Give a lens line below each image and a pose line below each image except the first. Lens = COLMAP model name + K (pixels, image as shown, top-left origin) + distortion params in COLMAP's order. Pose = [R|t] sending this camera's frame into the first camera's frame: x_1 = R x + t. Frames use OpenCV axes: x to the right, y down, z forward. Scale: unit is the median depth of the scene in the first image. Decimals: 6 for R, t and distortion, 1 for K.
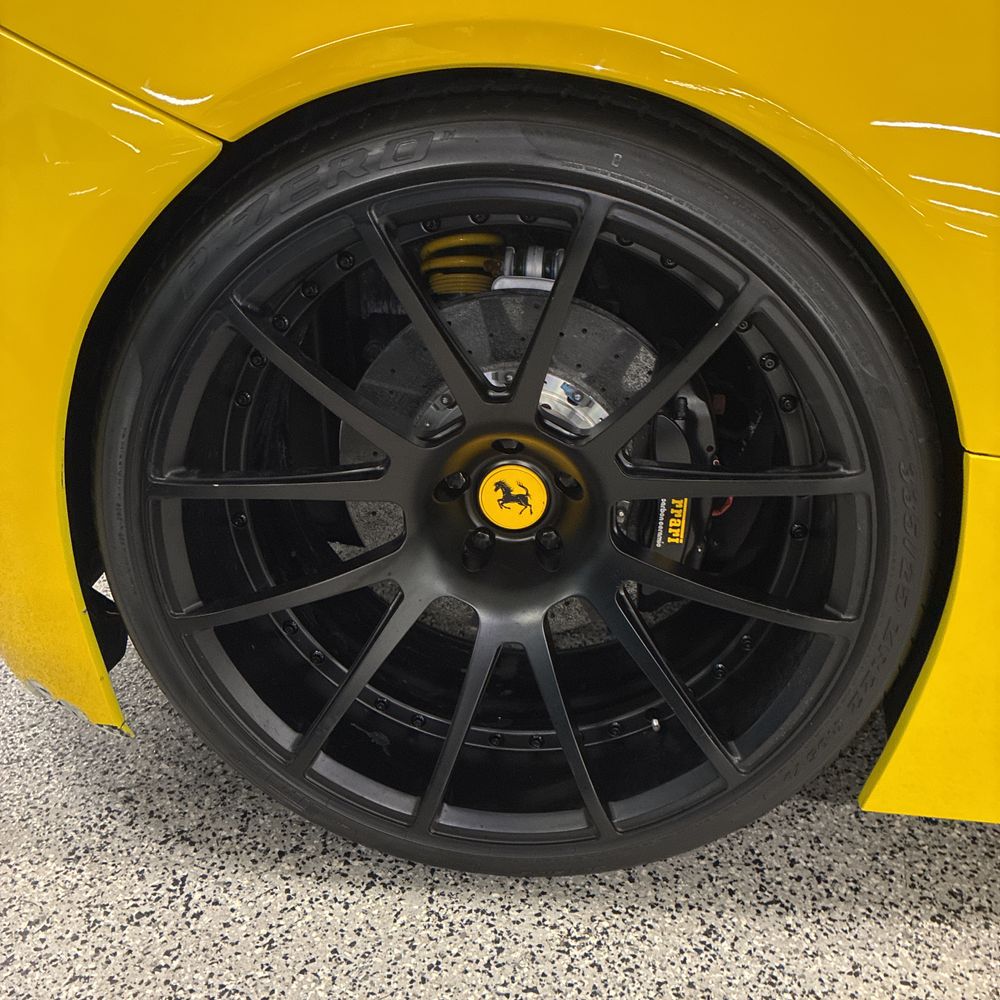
lens RADIAL K [[1009.8, 0, 515.1], [0, 1009.8, 497.9], [0, 0, 1]] dist [0.023762, 0.000000]
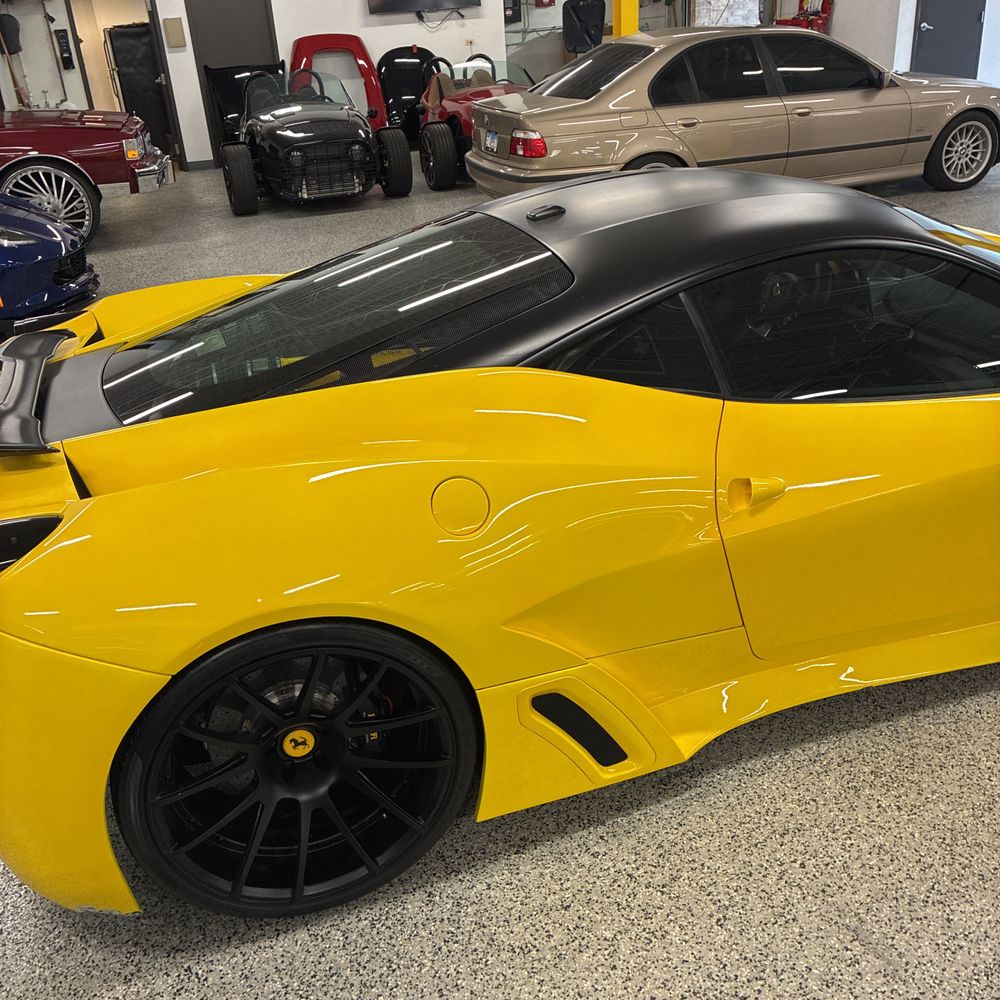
lens RADIAL K [[1009.8, 0, 491.2], [0, 1009.8, 496.9], [0, 0, 1]] dist [0.023762, 0.000000]
pose [[0.910470, -0.251239, 0.328516, -0.211251], [0.242013, 0.967788, 0.069405, -0.573755], [-0.335371, 0.016314, 0.941945, -1.232412]]
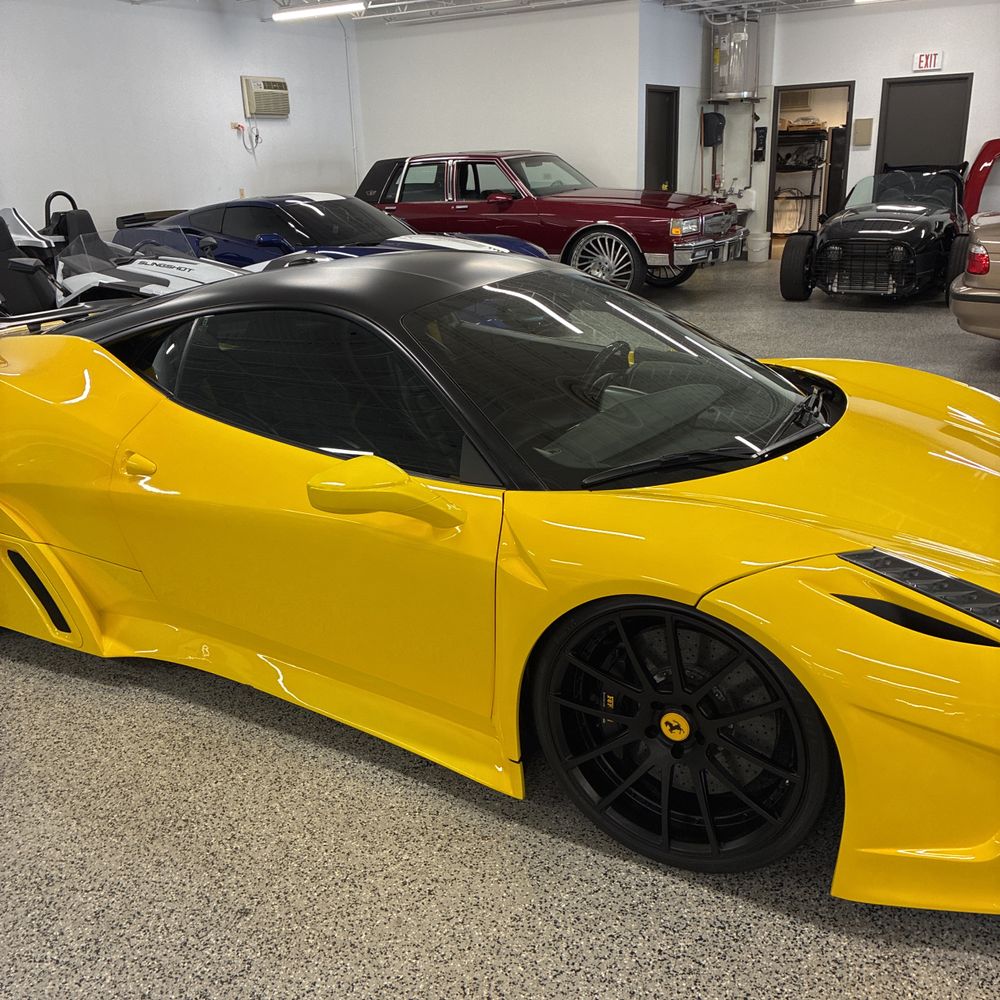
lens RADIAL K [[1009.8, 0, 492.0], [0, 1009.8, 501.5], [0, 0, 1]] dist [0.023762, 0.000000]
pose [[0.909122, 0.087877, -0.407155, 3.290188], [-0.121302, 0.990980, -0.056966, -0.128153], [0.398476, 0.101178, 0.911581, -1.583686]]
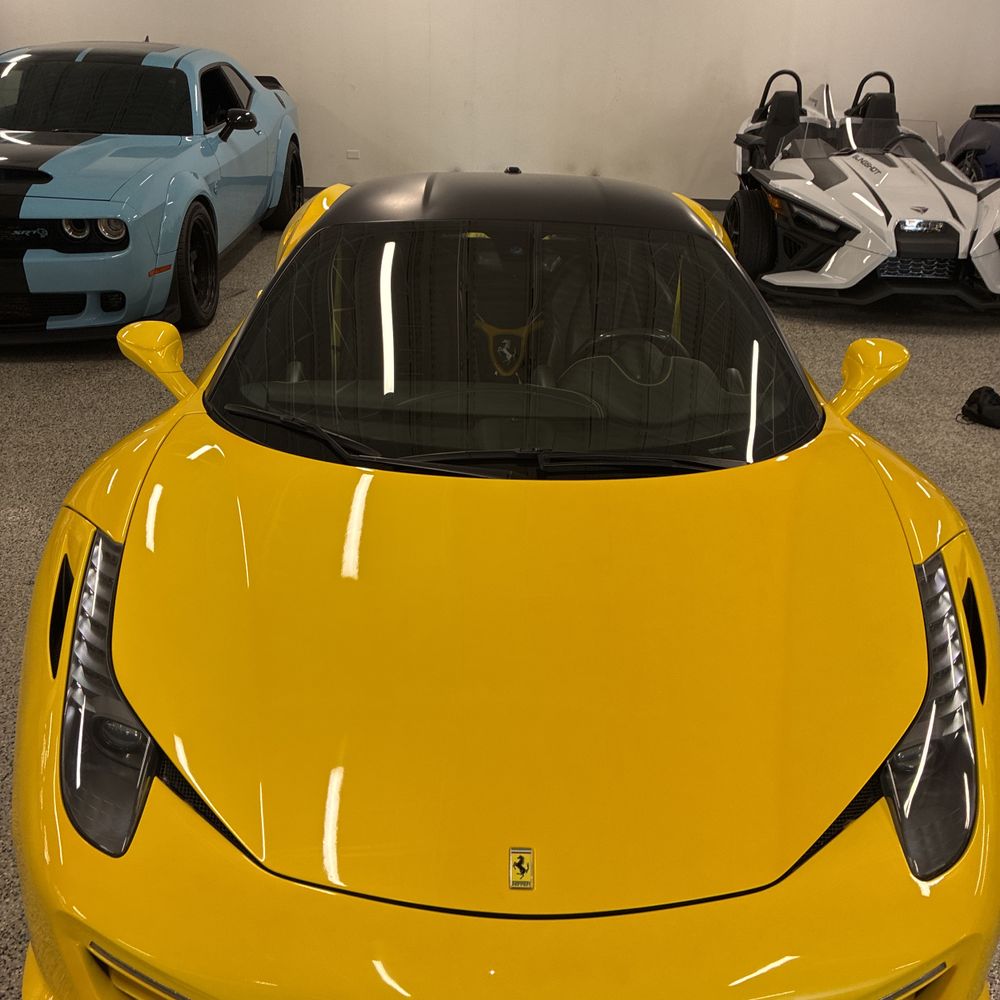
lens RADIAL K [[1009.8, 0, 499.0], [0, 1009.8, 502.6], [0, 0, 1]] dist [0.023762, 0.000000]
pose [[0.092024, 0.419875, -0.902905, 5.080237], [-0.426680, 0.835916, 0.345236, -1.431848], [0.899709, 0.353482, 0.256076, 0.951936]]
